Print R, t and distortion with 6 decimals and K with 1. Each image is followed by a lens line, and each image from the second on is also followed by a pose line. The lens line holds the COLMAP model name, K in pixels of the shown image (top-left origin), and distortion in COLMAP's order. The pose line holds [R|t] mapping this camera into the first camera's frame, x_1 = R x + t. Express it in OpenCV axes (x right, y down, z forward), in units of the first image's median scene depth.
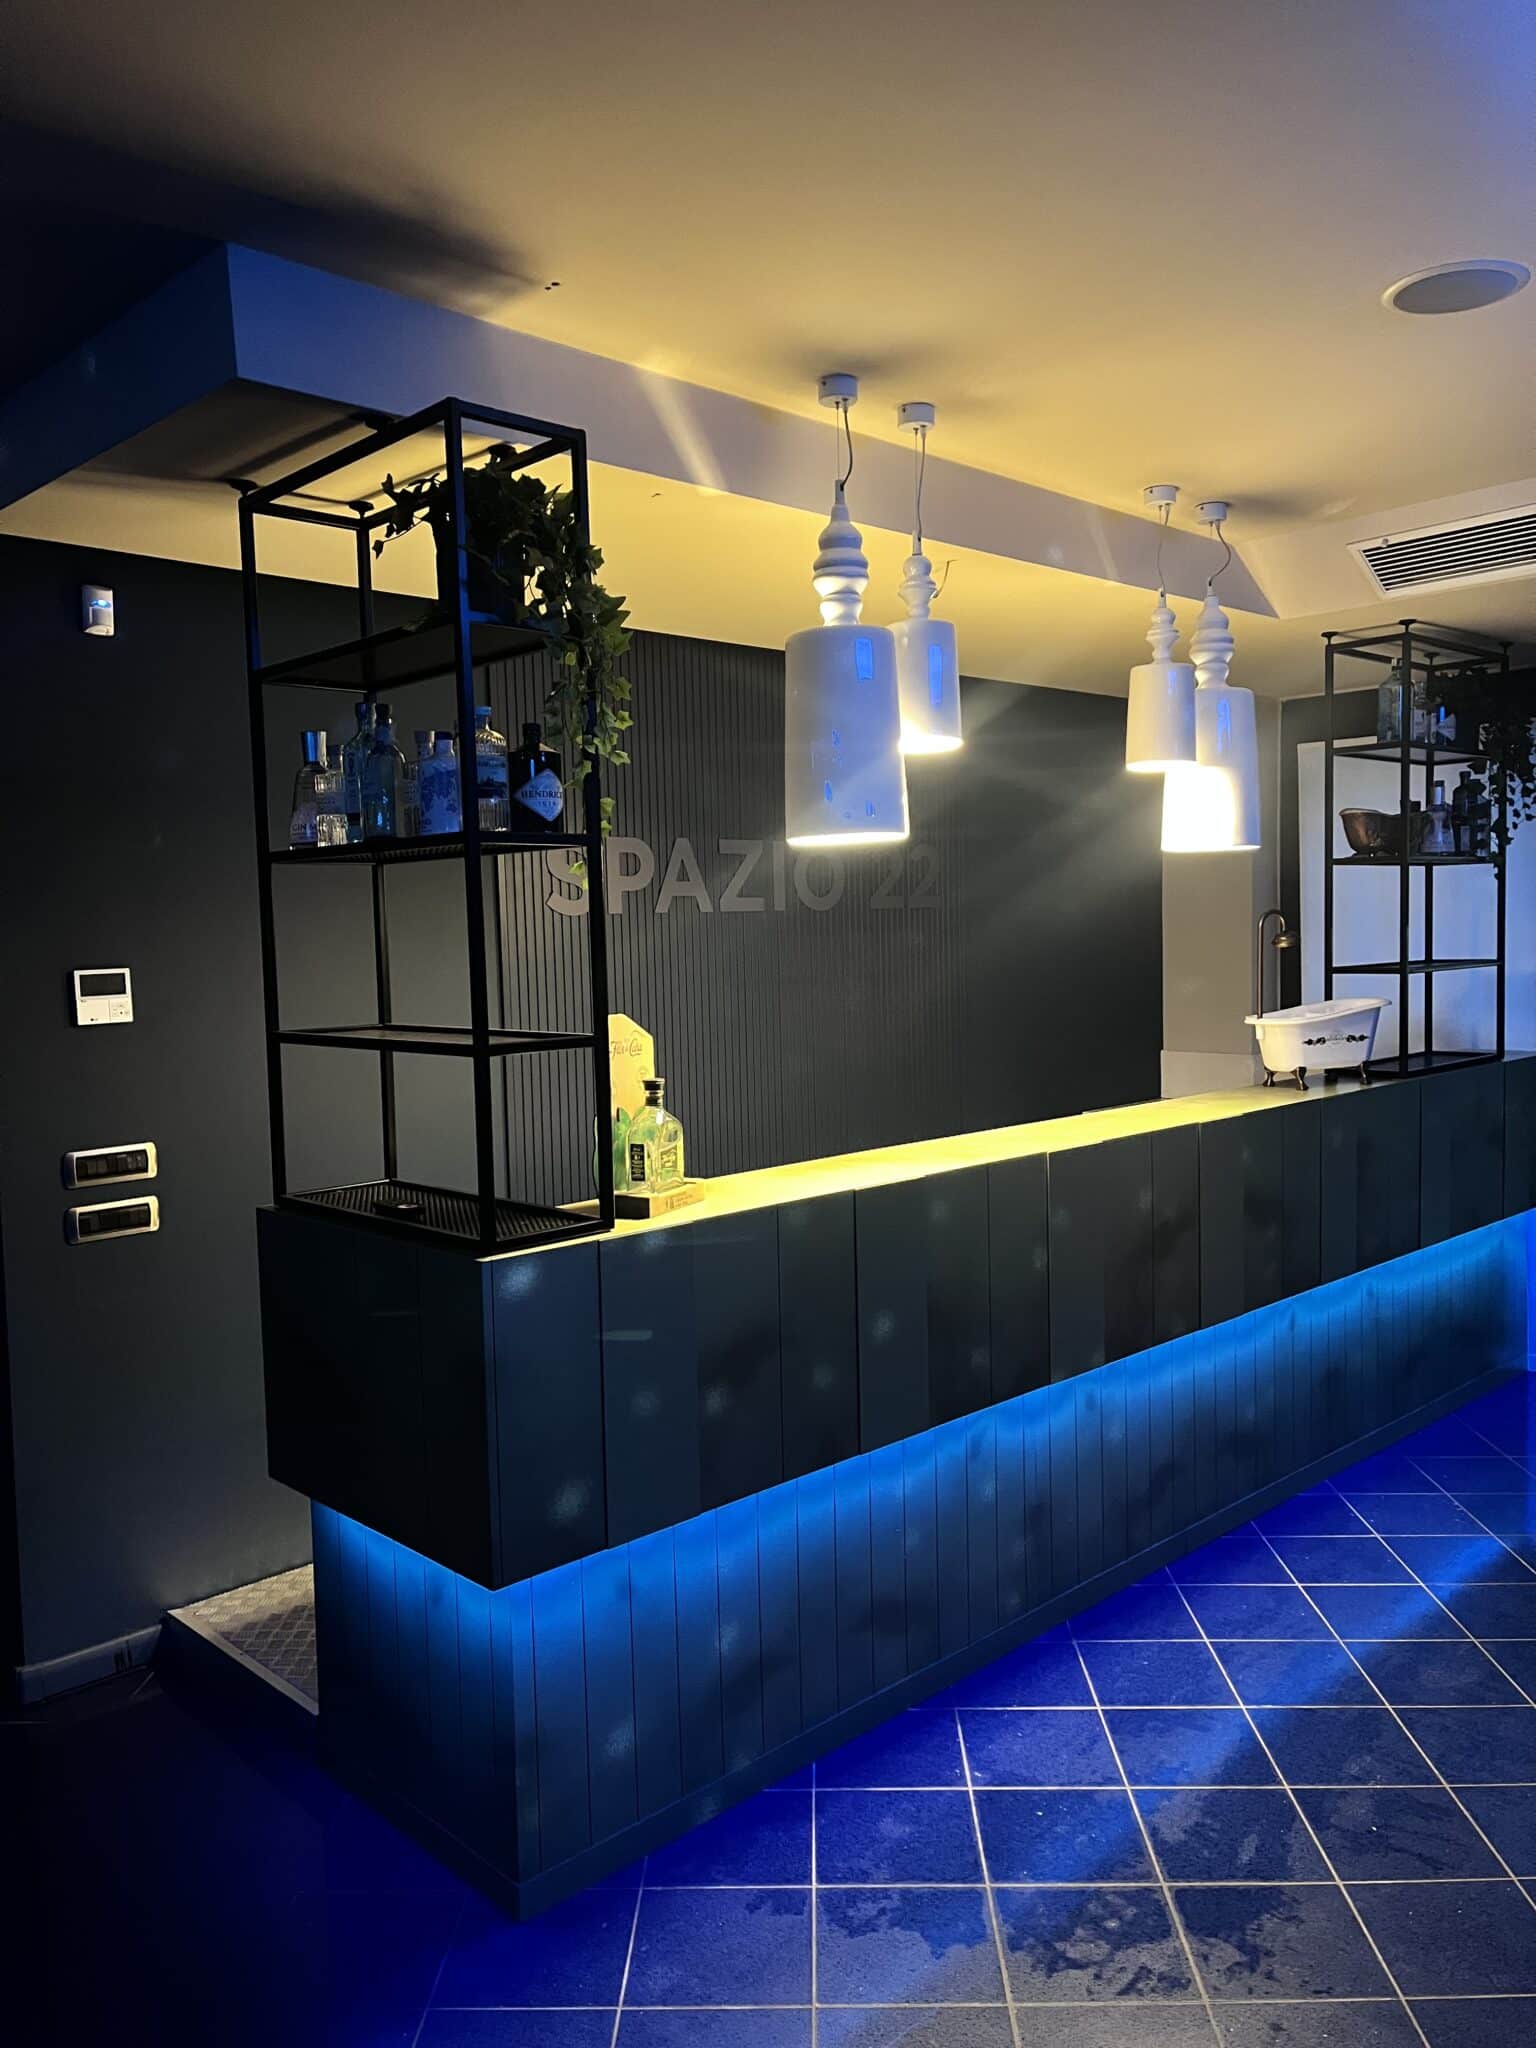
lens RADIAL K [[1526.4, 0, 772.6], [0, 1526.4, 1037.5], [0, 0, 1]] dist [0.098258, -0.138834]
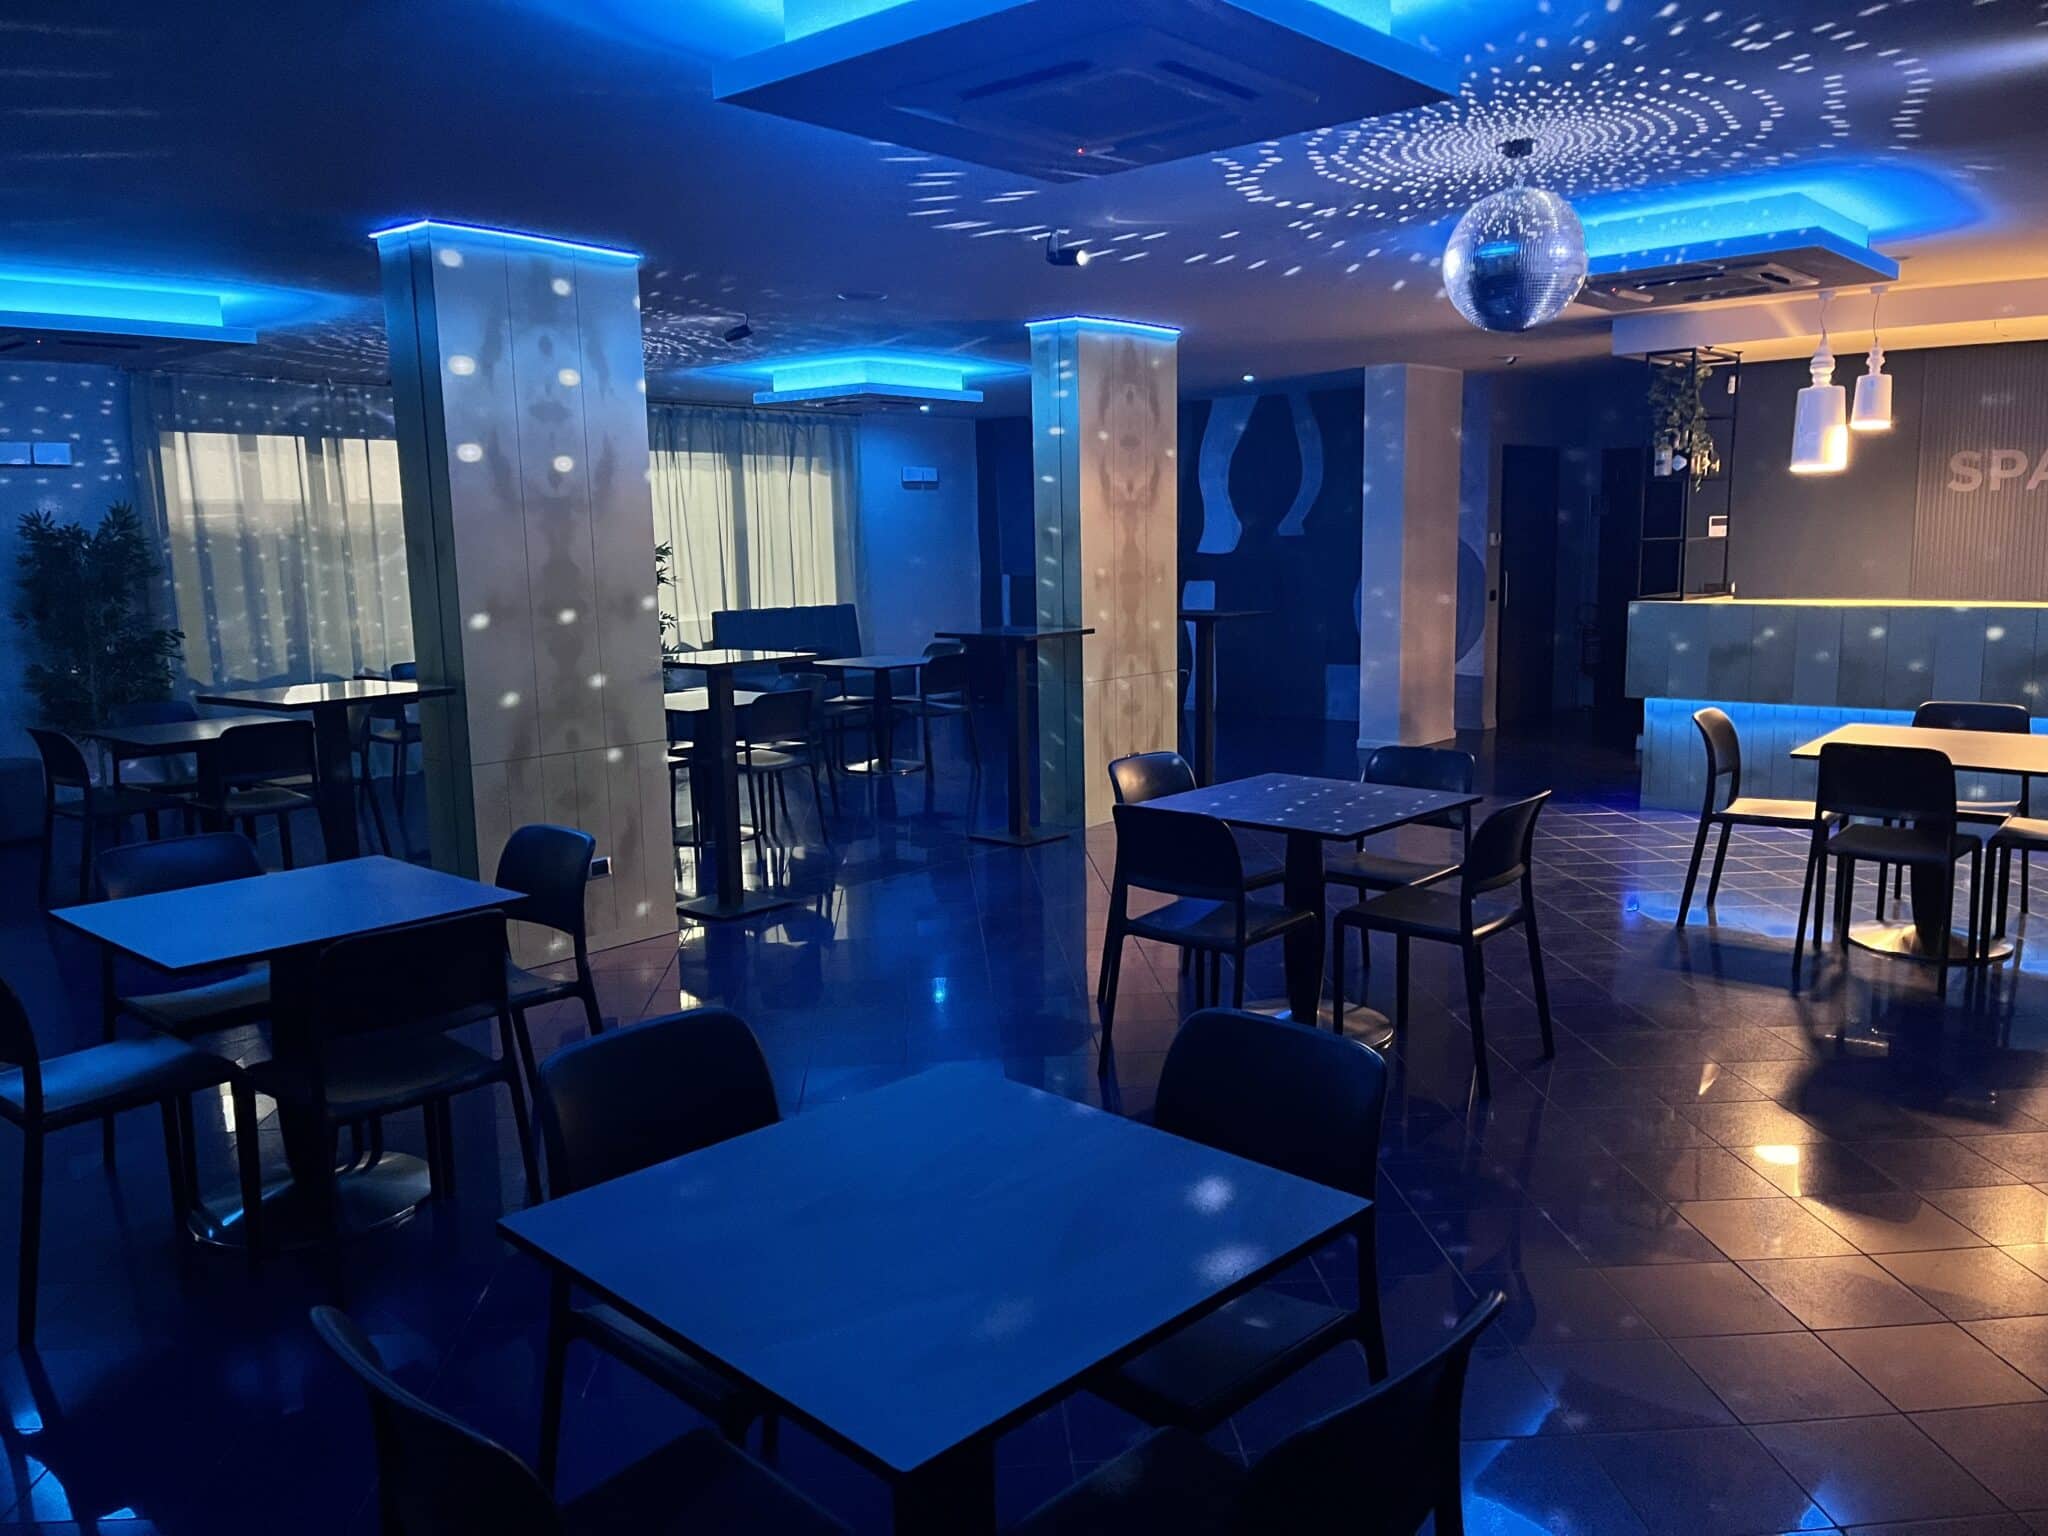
lens RADIAL K [[1526.4, 0, 1024.0], [0, 1526.4, 768.0], [0, 0, 1]] dist [0.098258, -0.138834]
pose [[0.097385, 0.169457, -0.980714, 2.224586], [-0.056405, 0.984754, 0.164554, 0.012621], [0.993647, 0.039292, 0.105459, -0.502357]]
